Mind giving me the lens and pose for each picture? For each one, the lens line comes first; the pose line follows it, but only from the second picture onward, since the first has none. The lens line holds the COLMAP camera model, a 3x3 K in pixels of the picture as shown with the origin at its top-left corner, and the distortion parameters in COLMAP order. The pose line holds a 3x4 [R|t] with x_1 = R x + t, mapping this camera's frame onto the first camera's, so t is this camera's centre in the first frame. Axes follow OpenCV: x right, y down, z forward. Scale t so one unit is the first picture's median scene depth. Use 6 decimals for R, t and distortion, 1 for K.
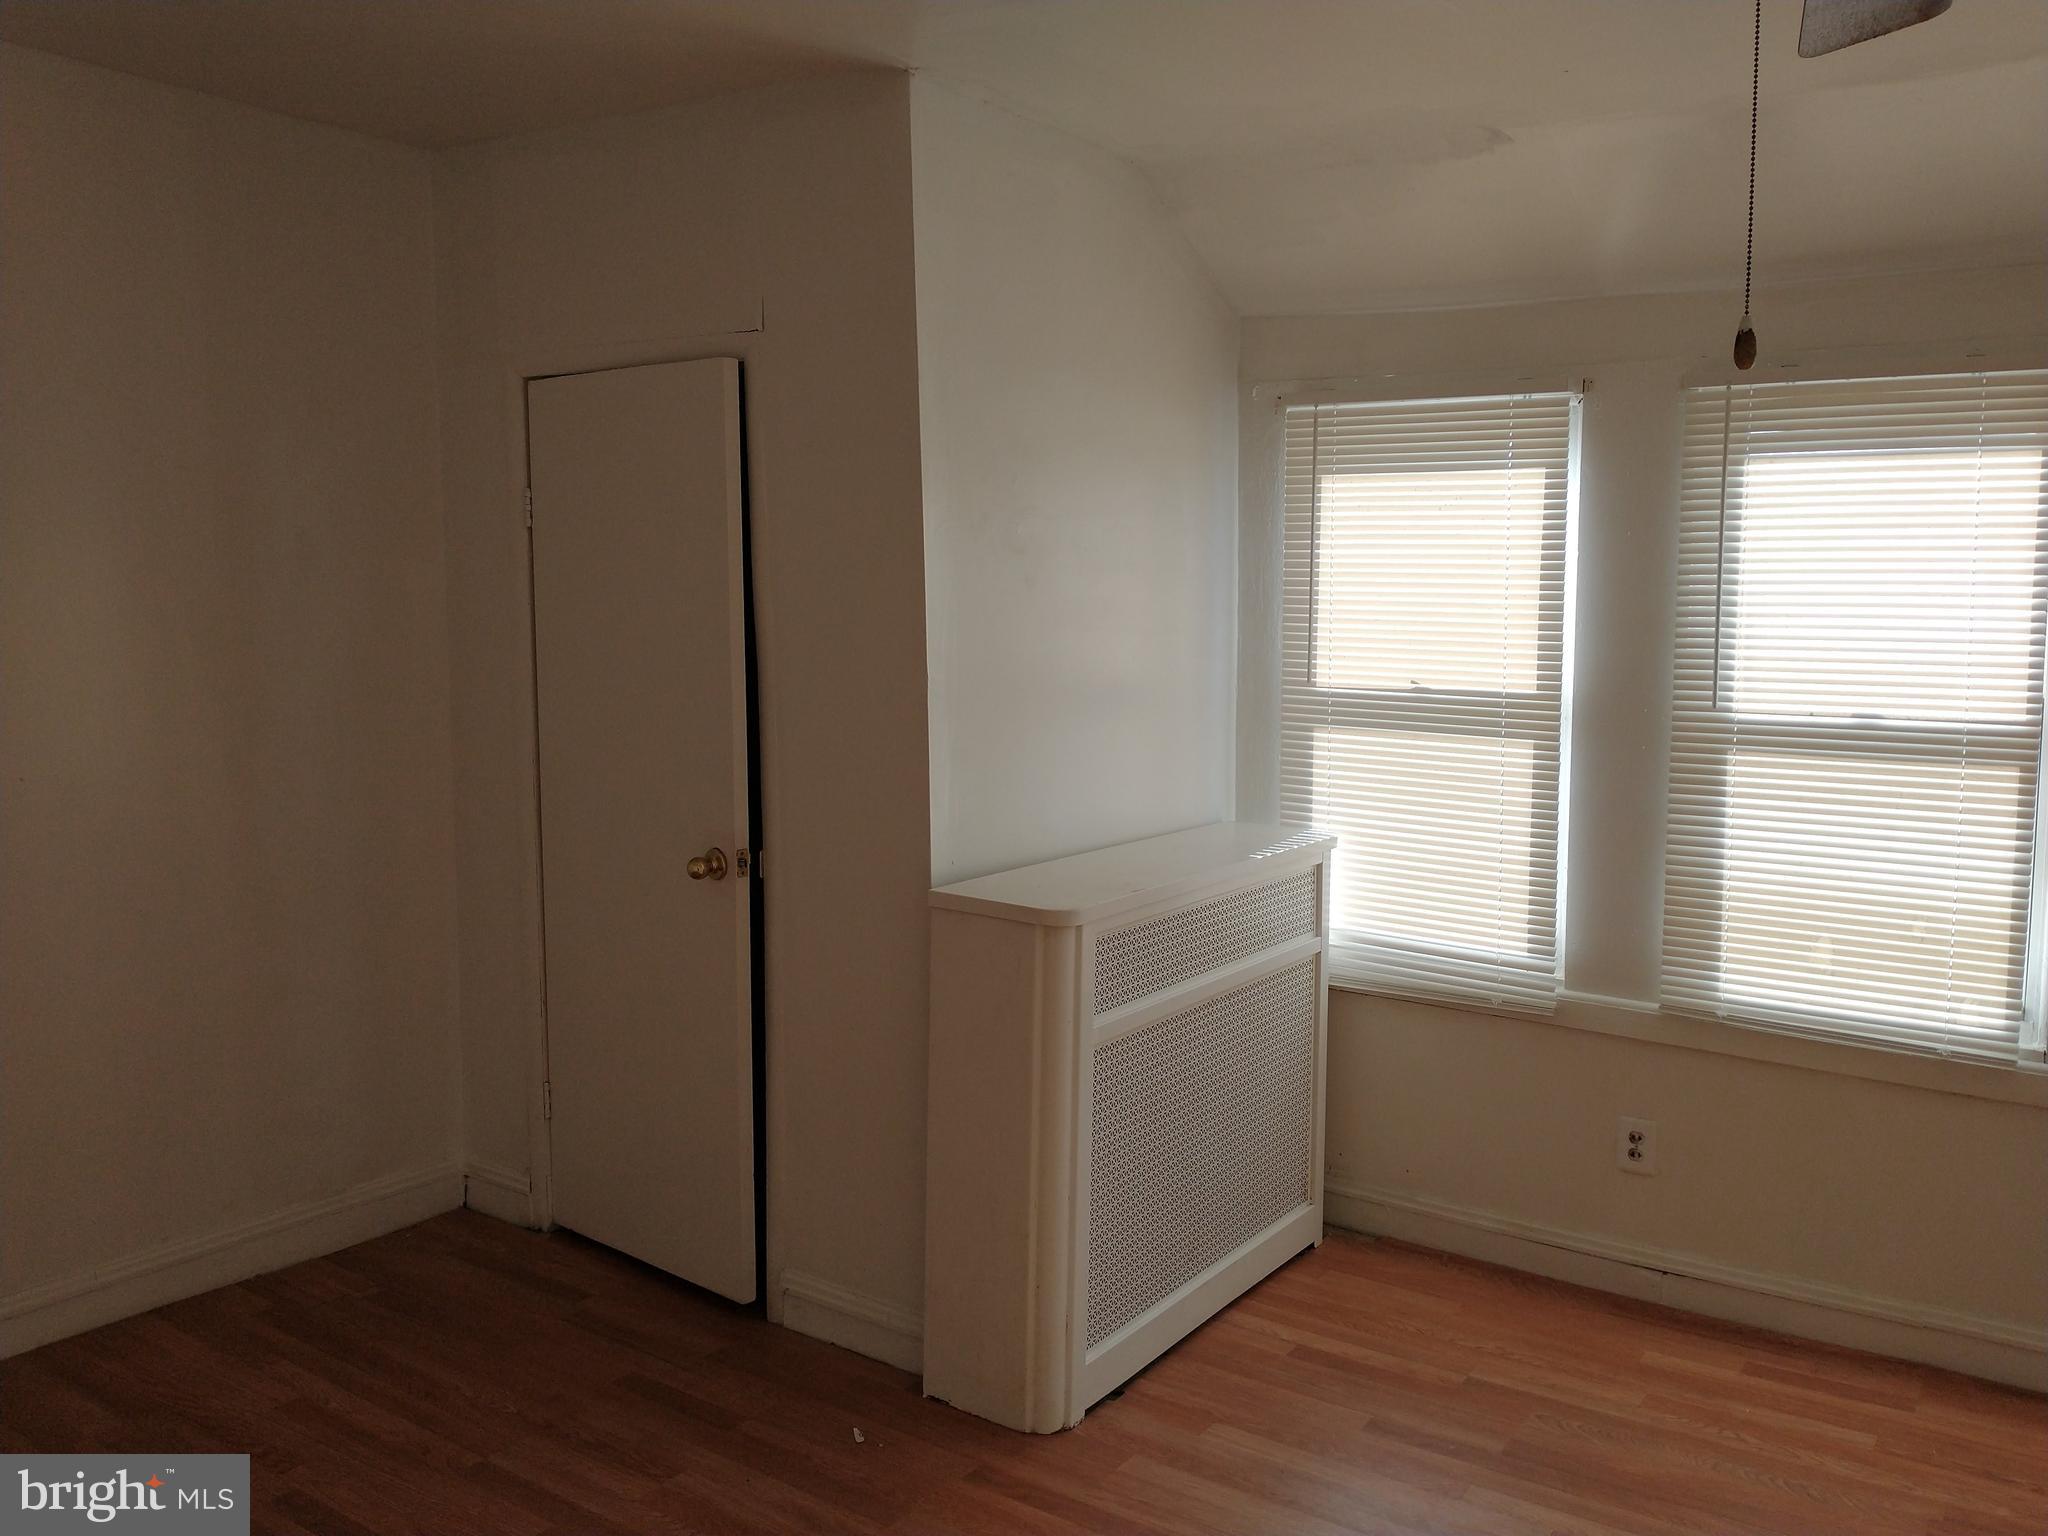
lens RADIAL K [[1666.6, 0, 1022.8], [0, 1666.6, 774.8], [0, 0, 1]] dist [0.050909, -0.089640]
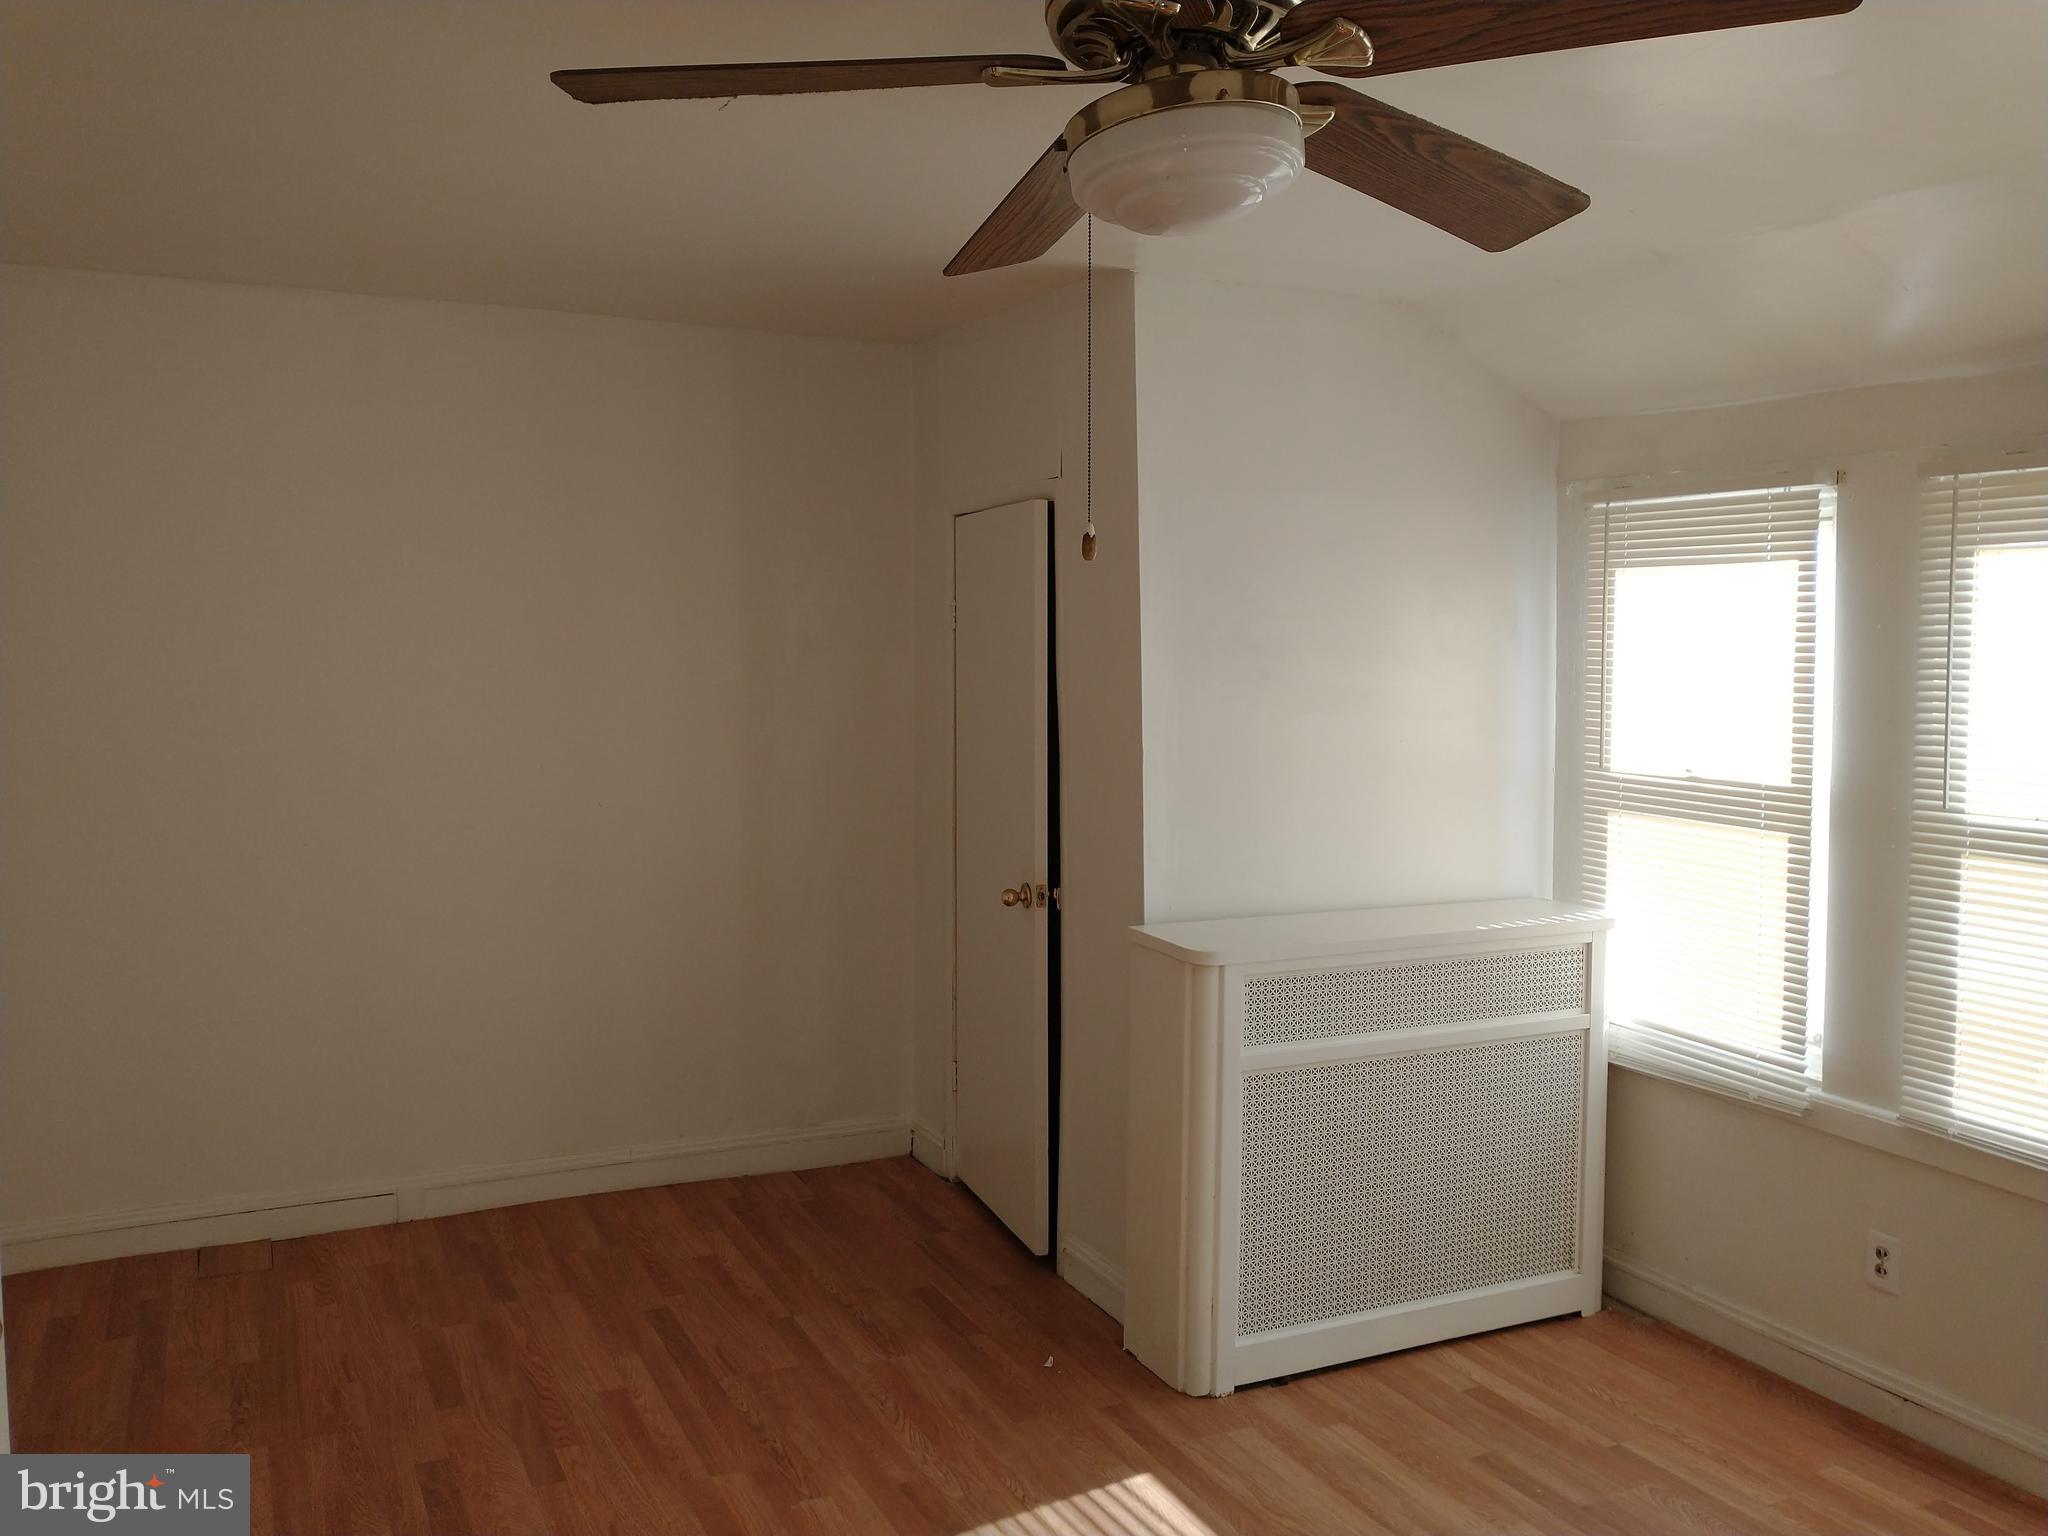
lens RADIAL K [[1666.6, 0, 1007.8], [0, 1666.6, 779.5], [0, 0, 1]] dist [0.050909, -0.089640]
pose [[0.866132, 0.036520, -0.498479, 0.401495], [-0.053606, 0.998362, -0.020001, -0.008058], [0.496932, 0.044046, 0.866671, -0.090450]]
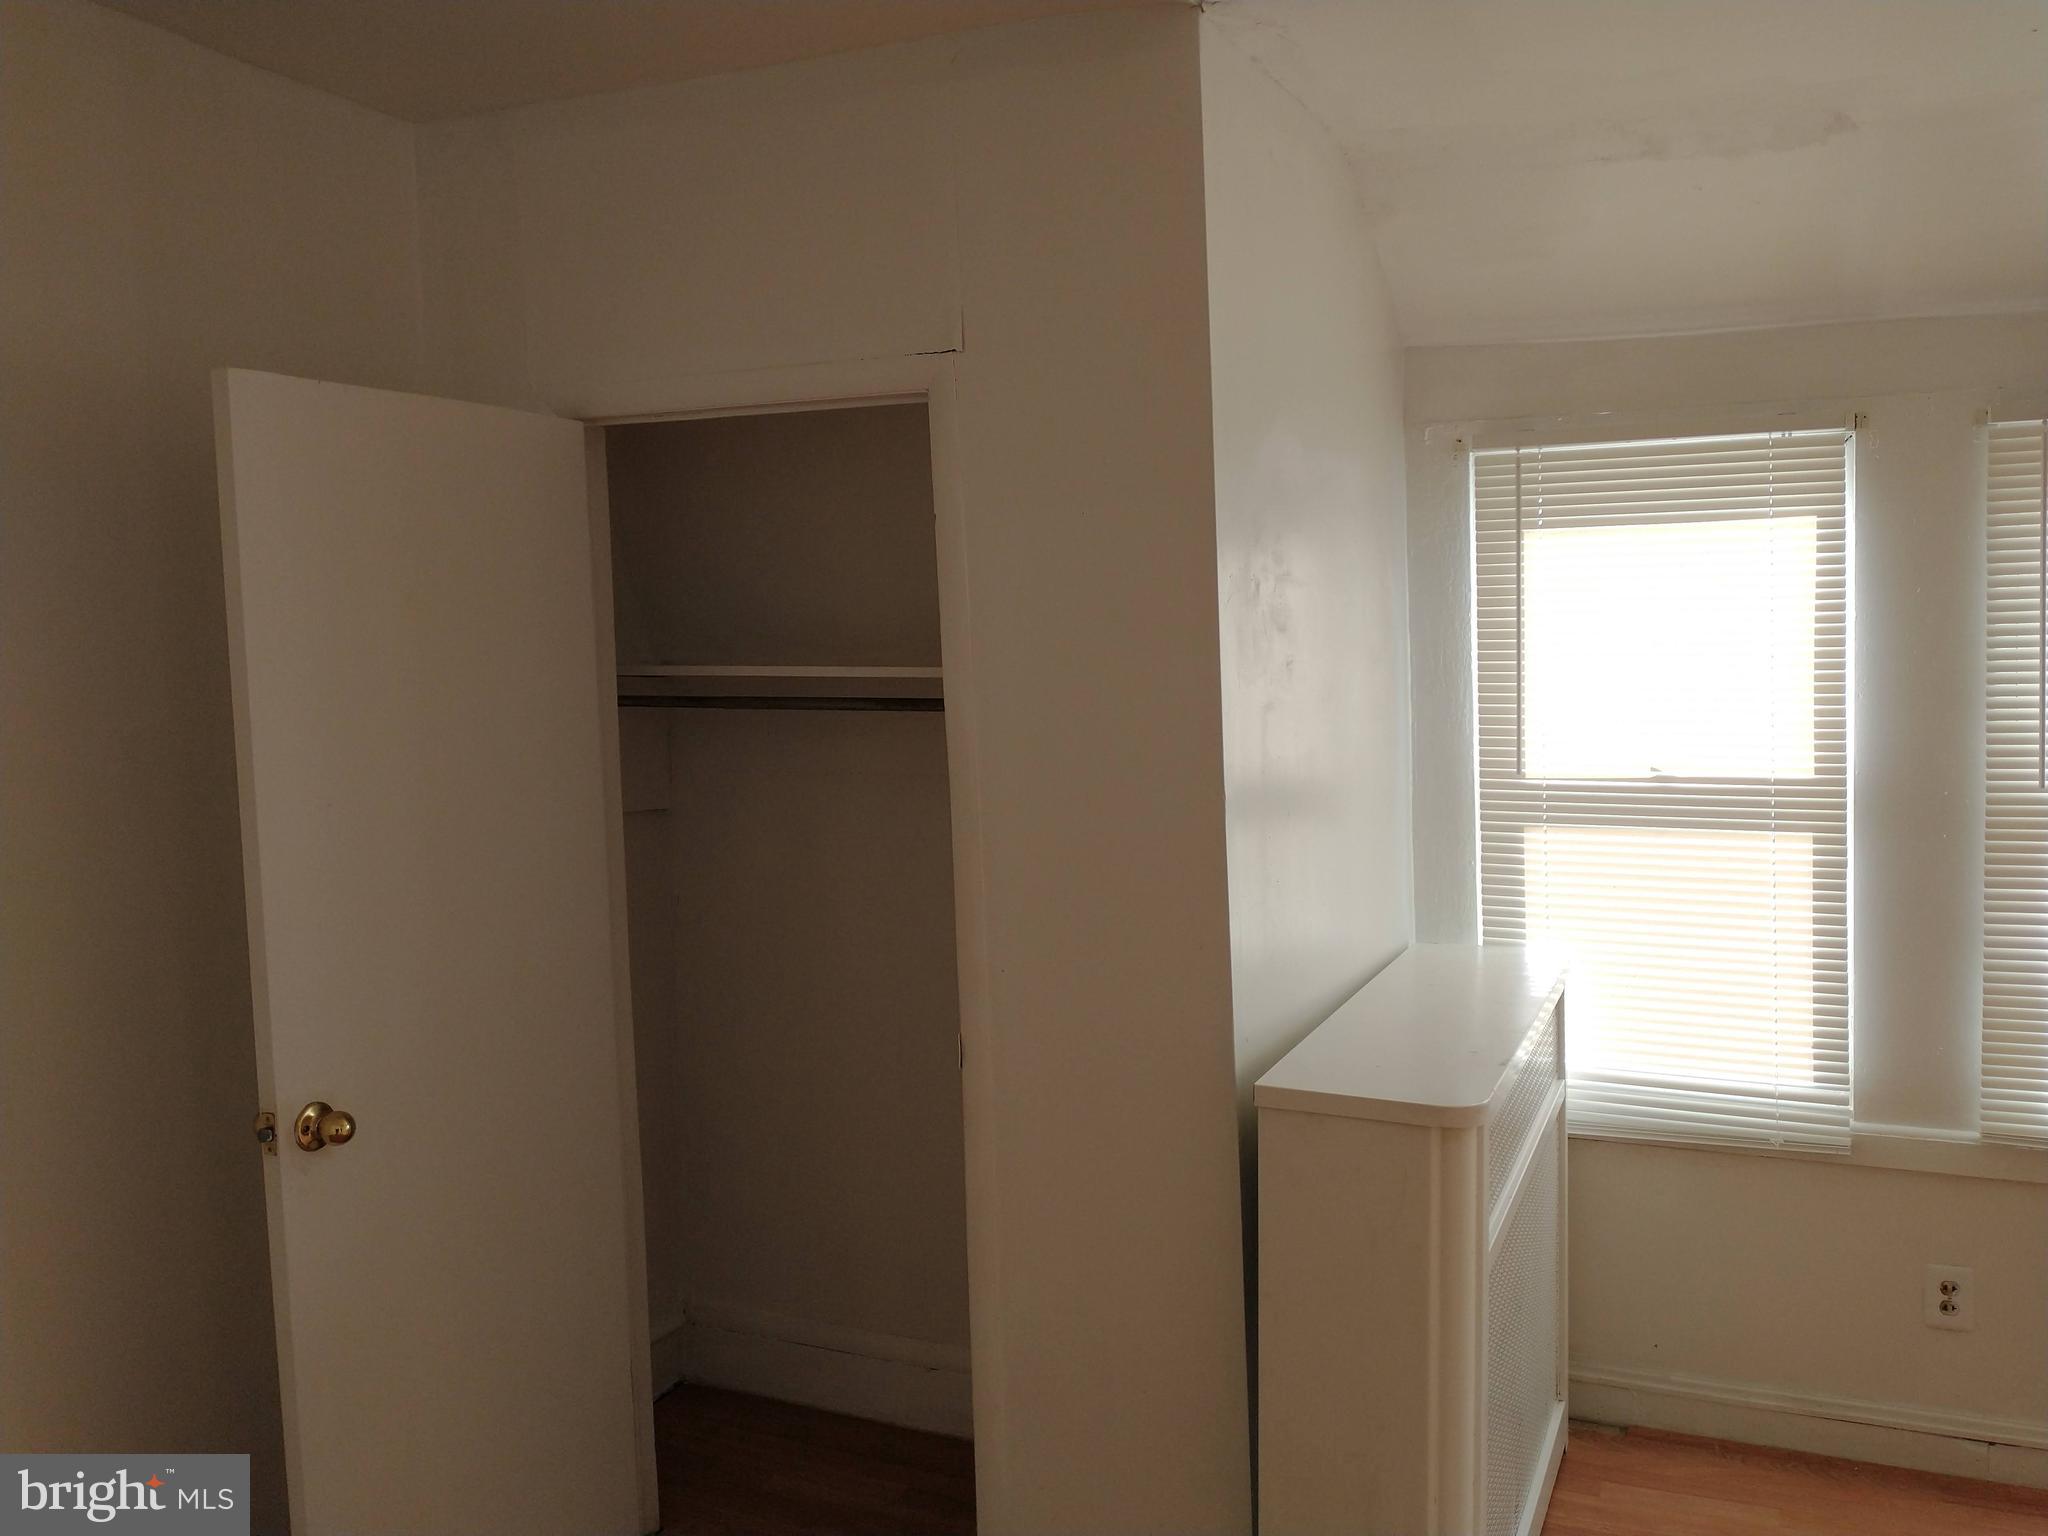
lens RADIAL K [[1666.6, 0, 1041.0], [0, 1666.6, 771.8], [0, 0, 1]] dist [0.050909, -0.089640]
pose [[0.979950, -0.044869, 0.194128, -0.247463], [0.052678, 0.997989, -0.035252, -0.042655], [-0.192156, 0.044772, 0.980343, 0.235840]]
